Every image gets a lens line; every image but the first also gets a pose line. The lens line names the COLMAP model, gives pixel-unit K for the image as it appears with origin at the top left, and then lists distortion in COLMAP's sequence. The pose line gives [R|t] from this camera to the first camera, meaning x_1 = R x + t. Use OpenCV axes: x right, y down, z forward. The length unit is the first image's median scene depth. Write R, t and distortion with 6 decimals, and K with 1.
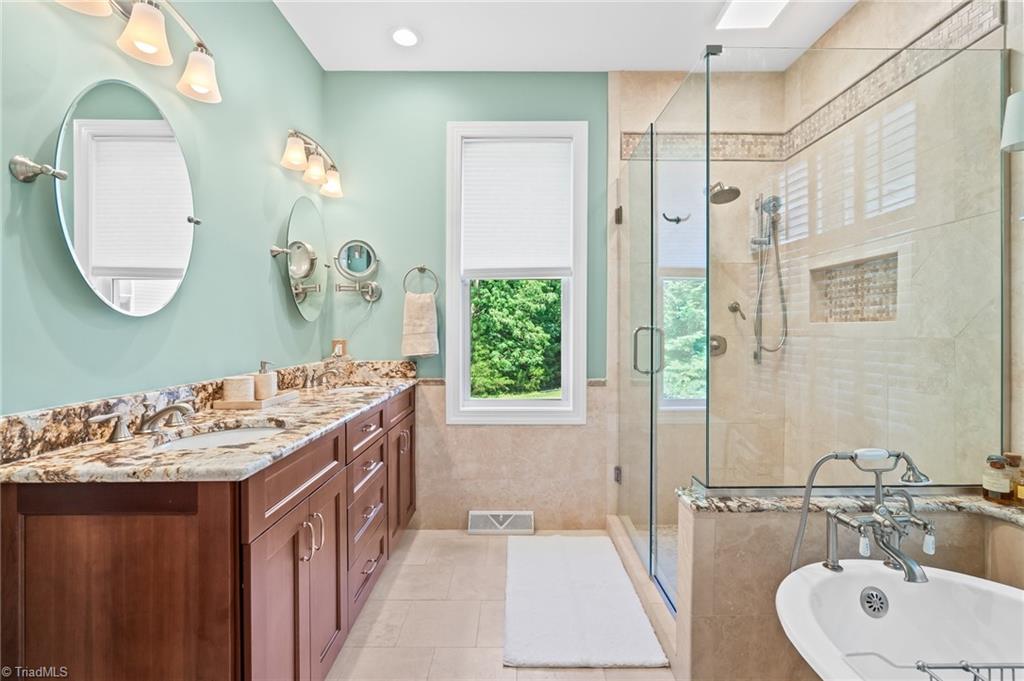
lens RADIAL K [[472.4, 0, 512.0], [0, 472.4, 332.8], [0, 0, 1]] dist [0.000011, 0.000304]
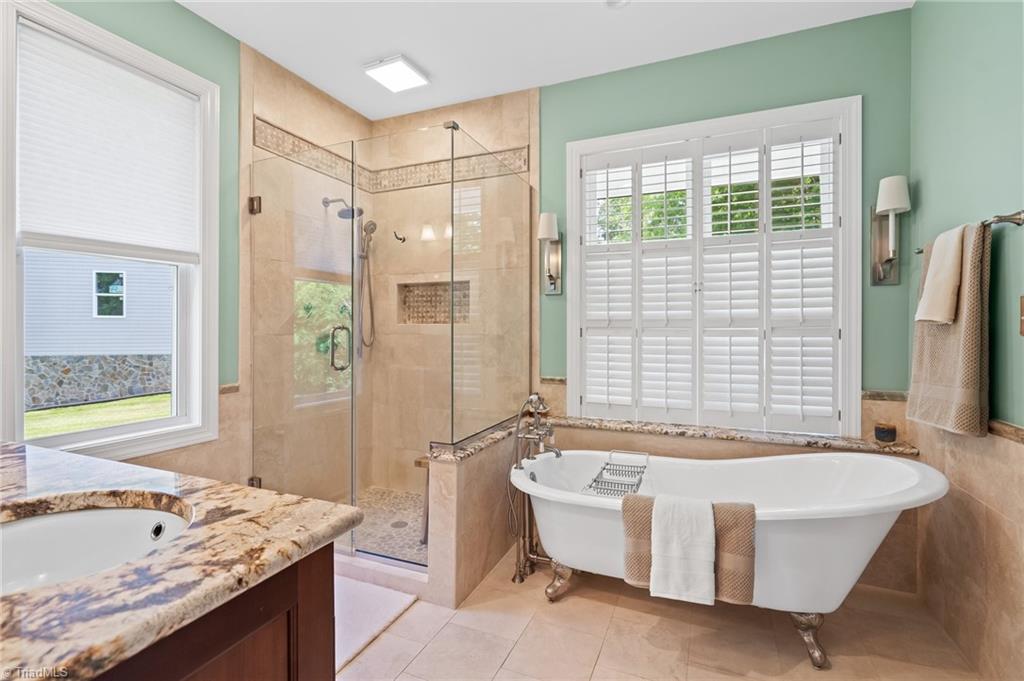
lens RADIAL K [[472.4, 0, 511.6], [0, 472.4, 337.6], [0, 0, 1]] dist [0.000011, 0.000304]
pose [[0.391325, -0.014846, 0.920133, -0.493424], [0.004477, 0.999889, 0.014229, -0.000319], [-0.920242, -0.001449, 0.391348, 0.198642]]
